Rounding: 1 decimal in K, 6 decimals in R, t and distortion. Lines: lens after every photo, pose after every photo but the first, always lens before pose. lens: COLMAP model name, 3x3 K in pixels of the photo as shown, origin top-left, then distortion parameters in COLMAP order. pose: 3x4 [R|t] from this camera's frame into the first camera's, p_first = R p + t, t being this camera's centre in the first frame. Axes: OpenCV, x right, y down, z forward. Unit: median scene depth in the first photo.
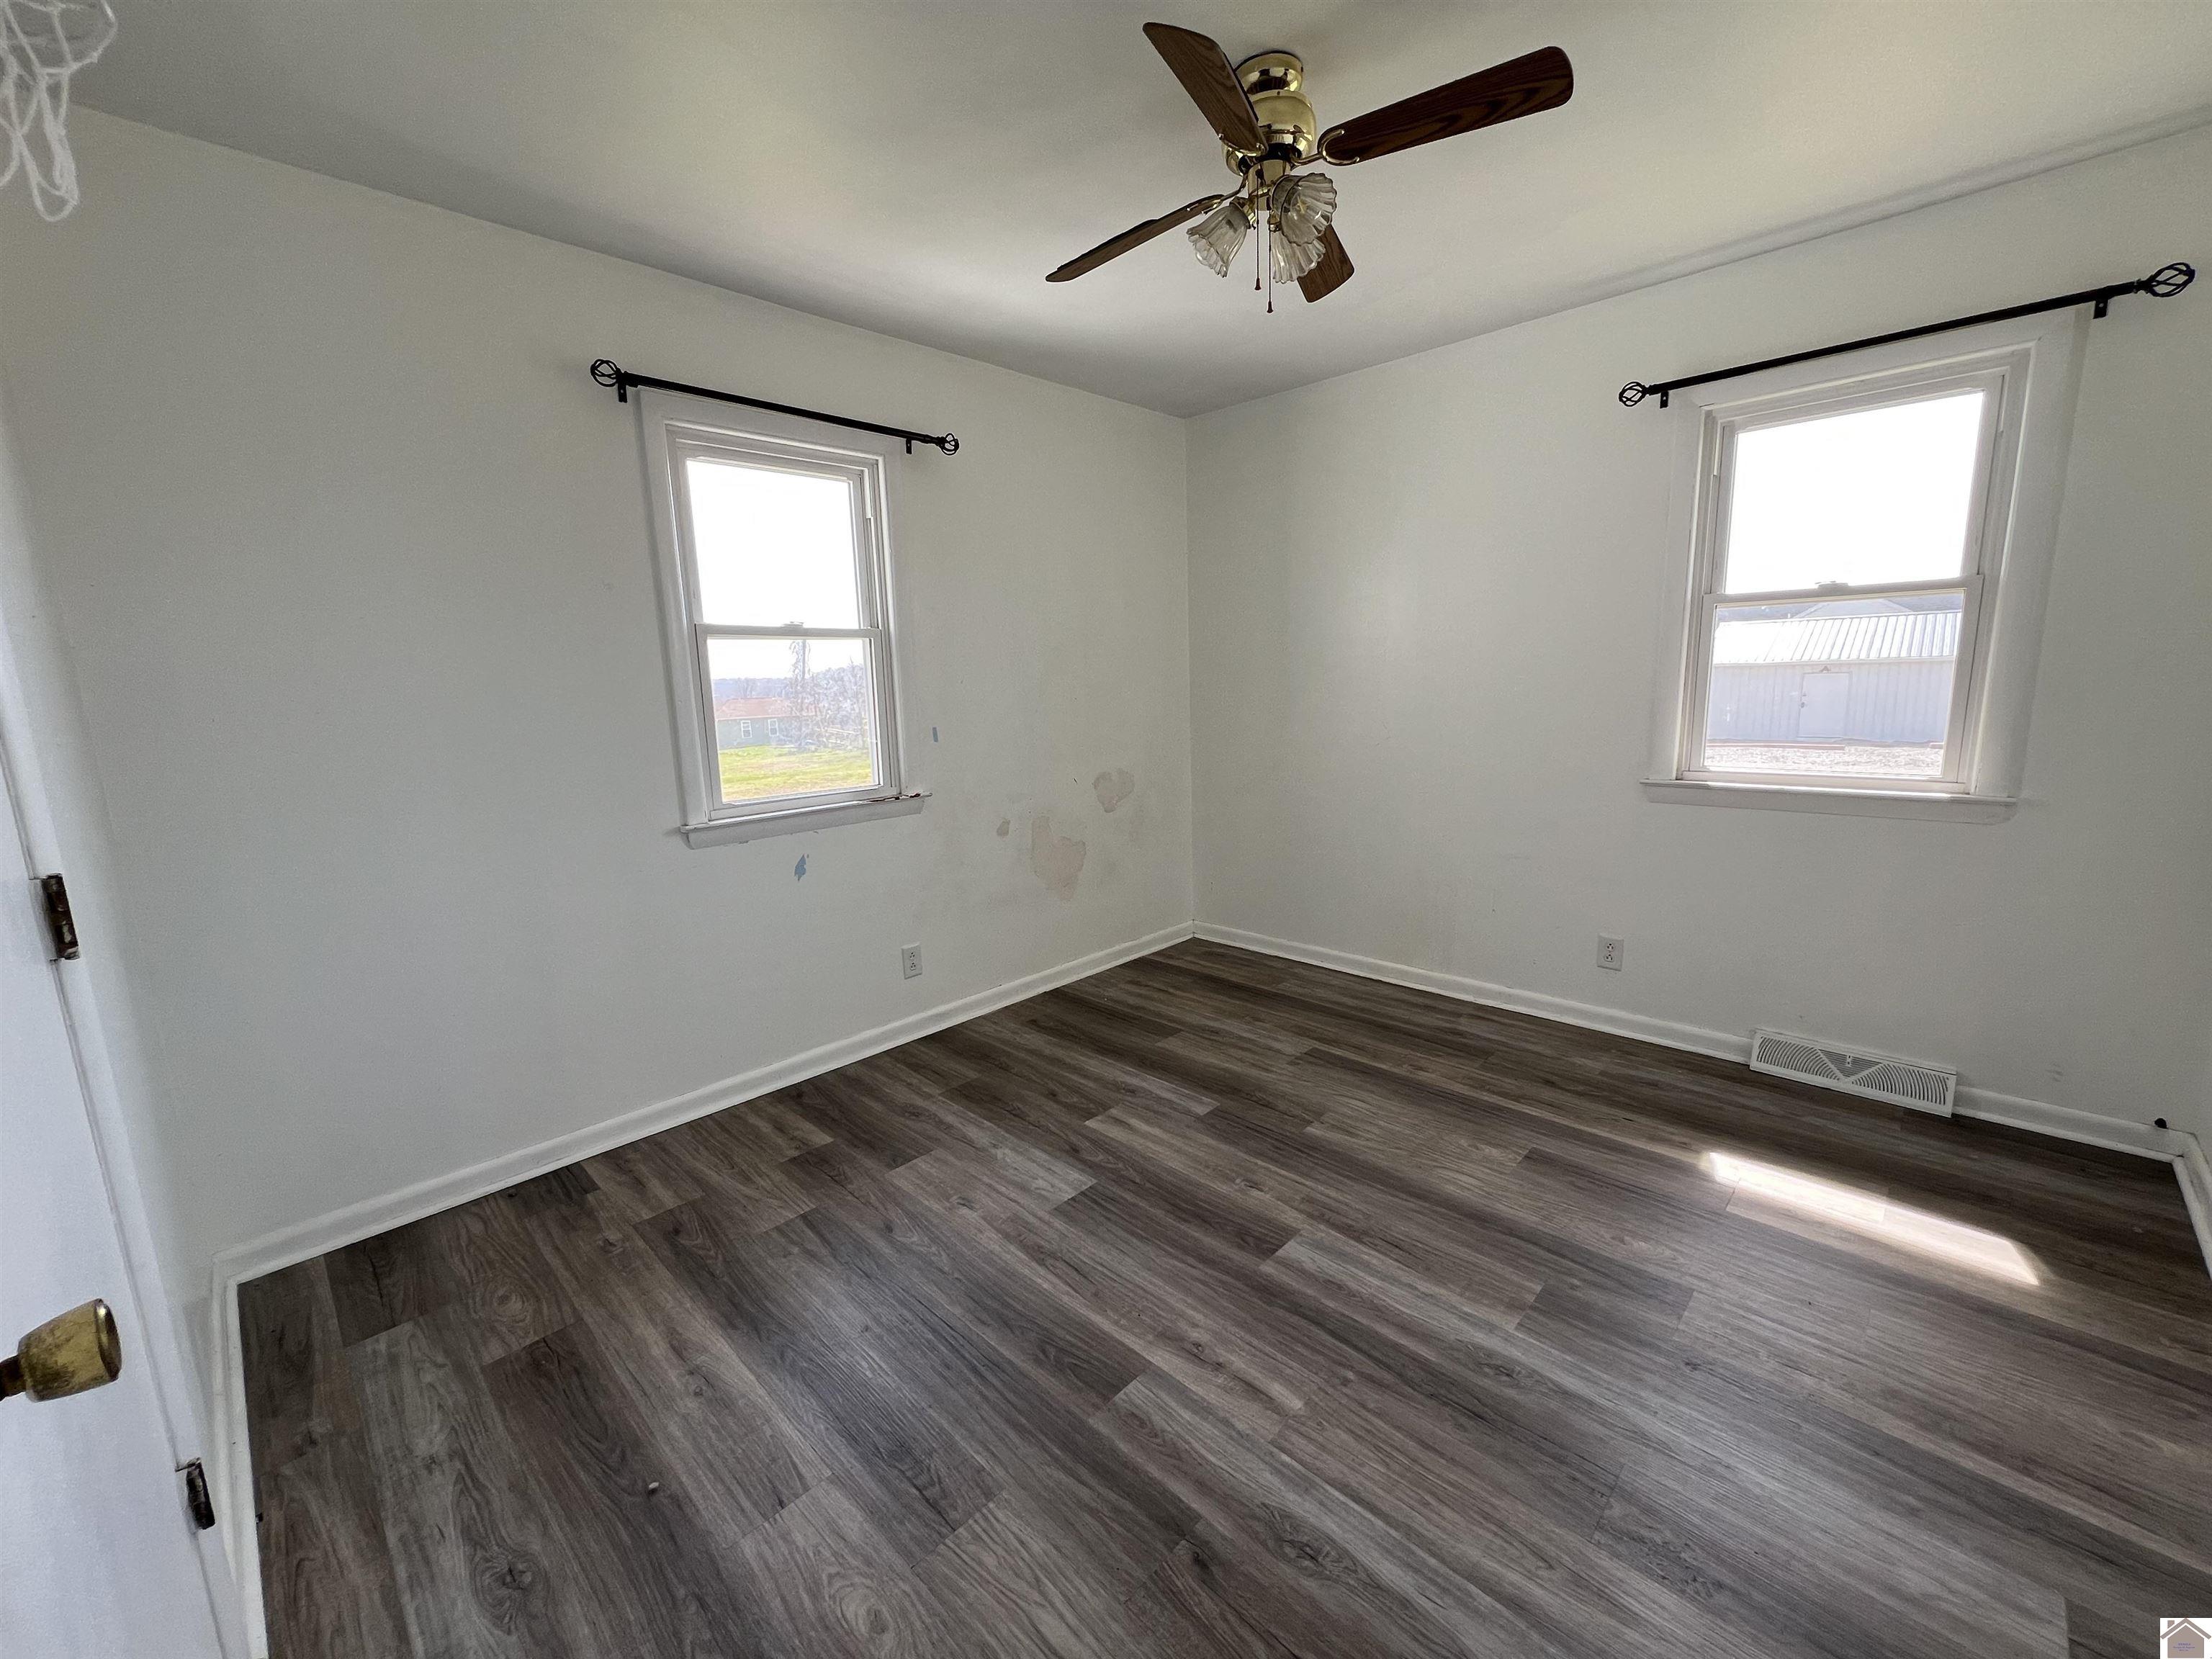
lens RADIAL K [[888.5, 0, 1109.2], [0, 888.5, 817.3], [0, 0, 1]] dist [-0.006931, 0.000495]
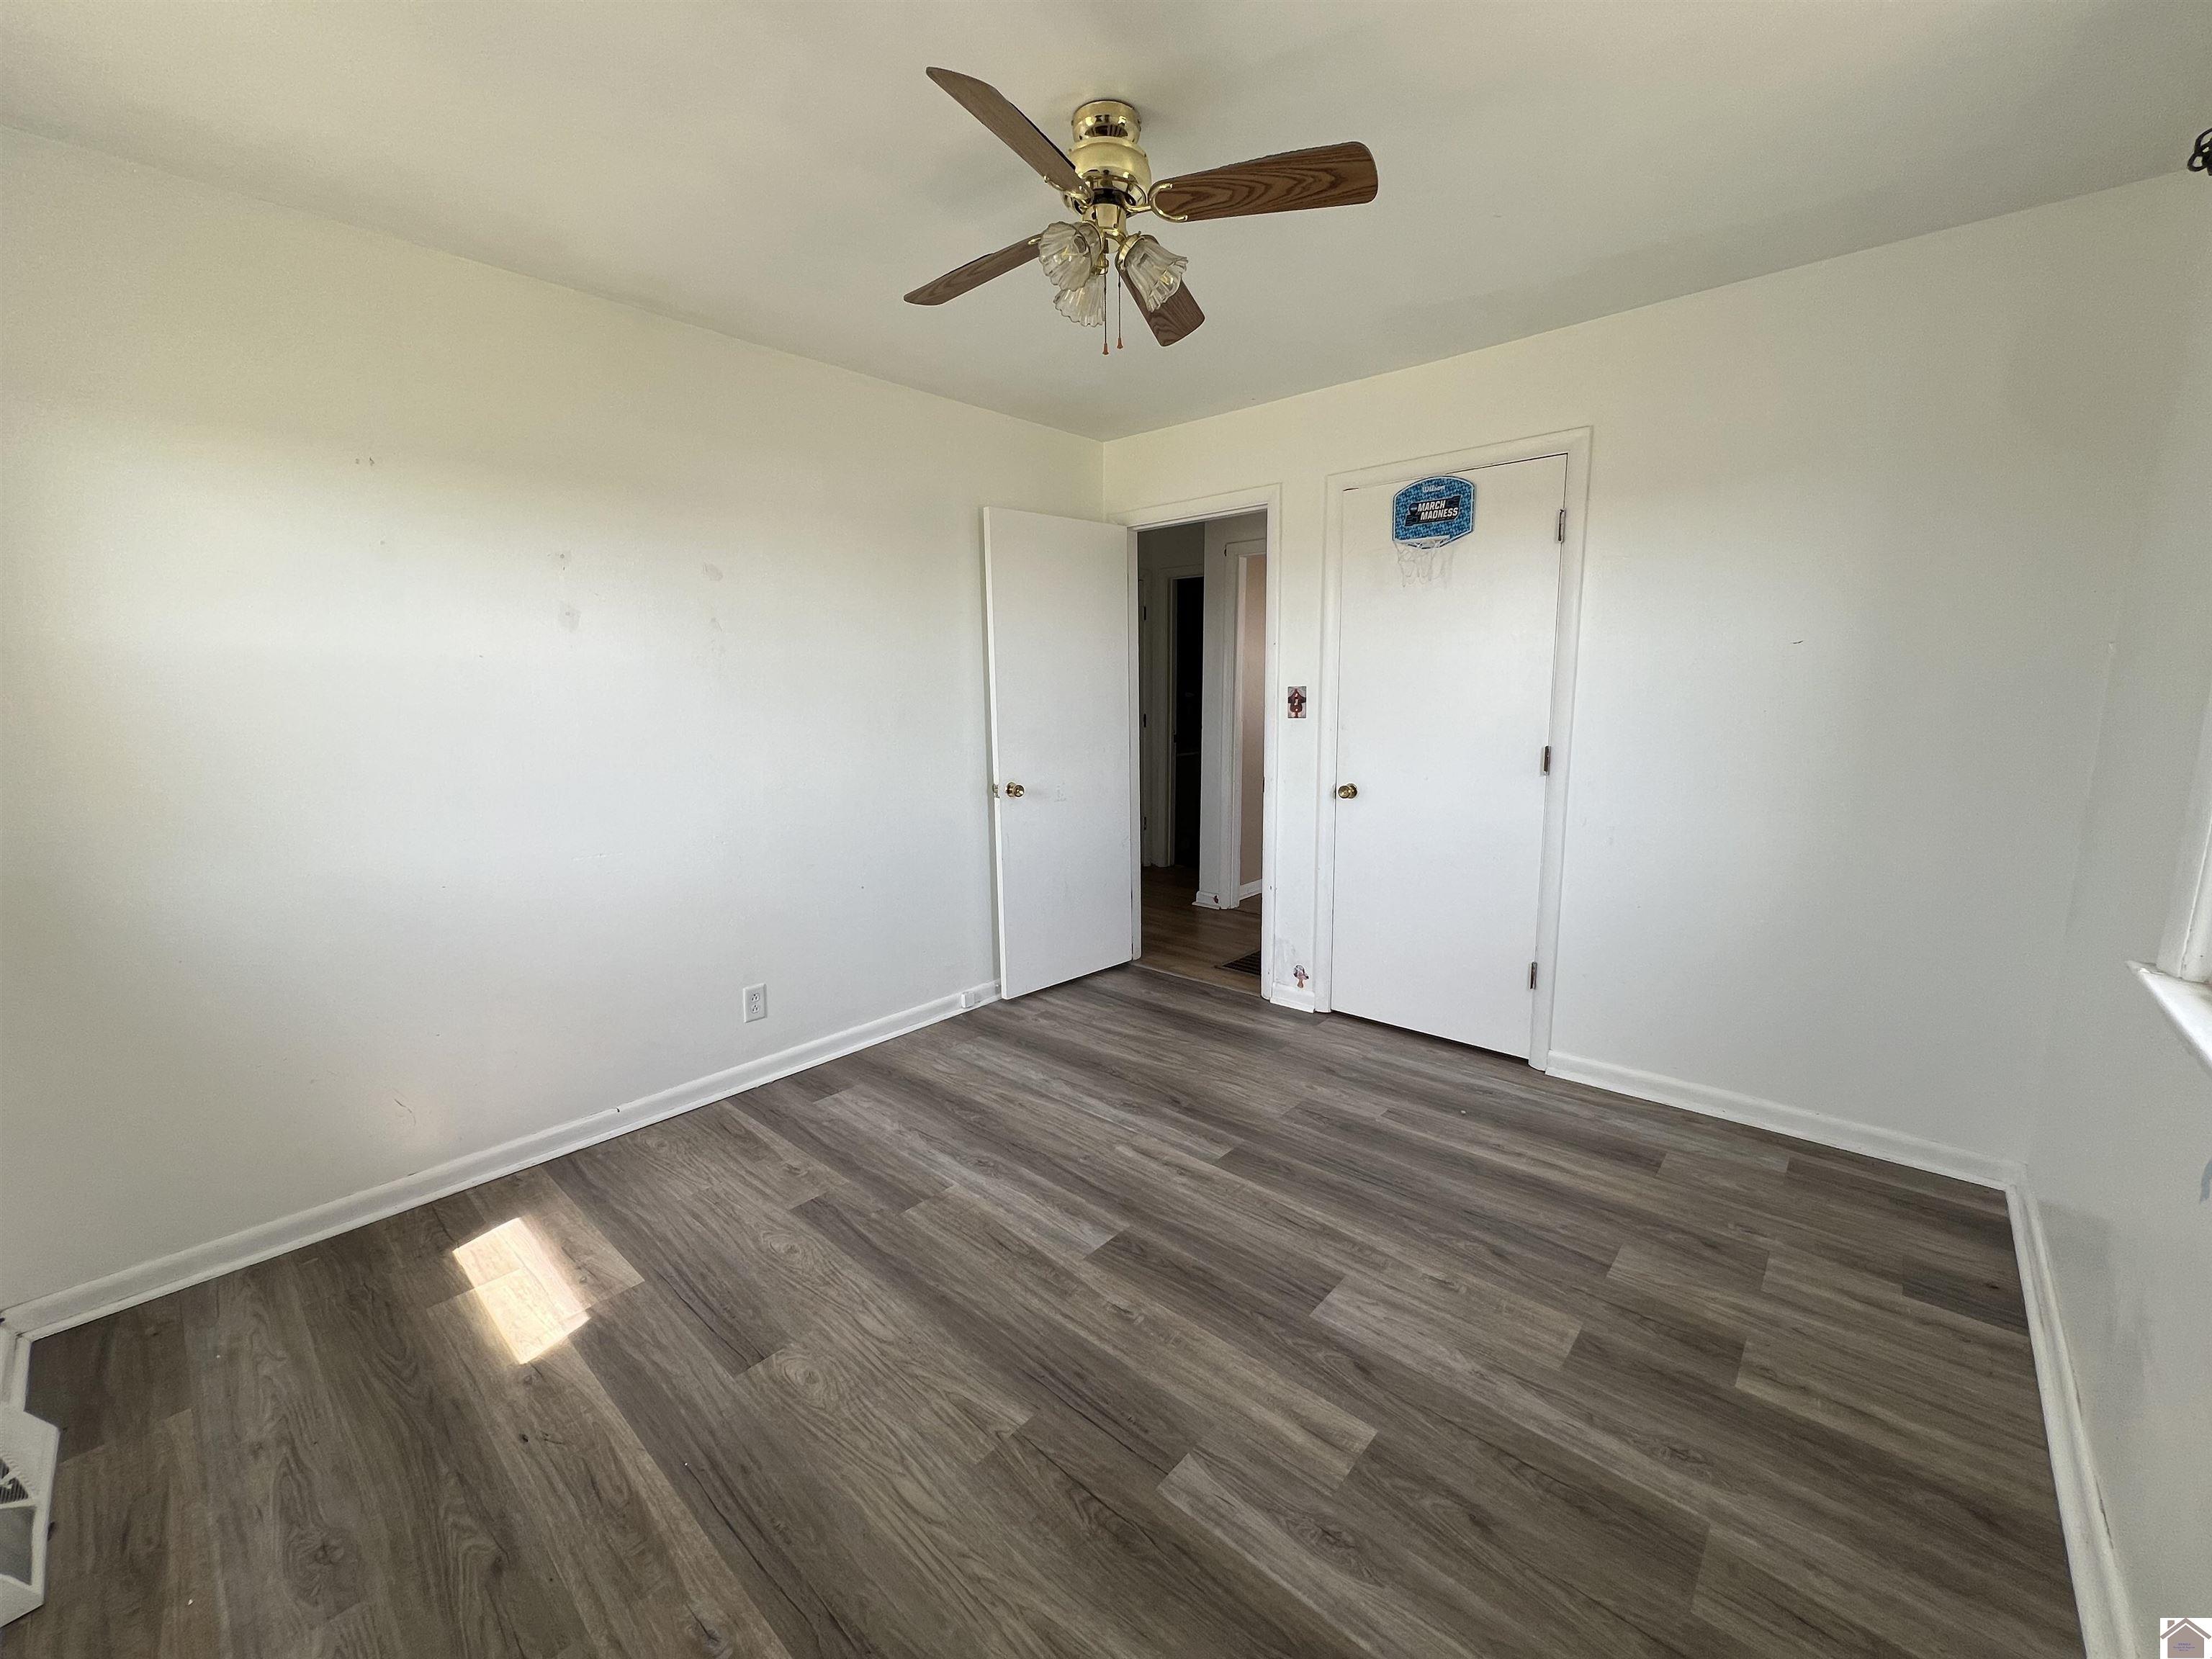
lens RADIAL K [[888.5, 0, 1104.5], [0, 888.5, 832.3], [0, 0, 1]] dist [-0.006931, 0.000495]
pose [[-0.998203, 0.050575, -0.032146, 0.195897], [0.037390, 0.944822, 0.325443, -0.316164], [0.046832, 0.323656, -0.945015, 1.757137]]
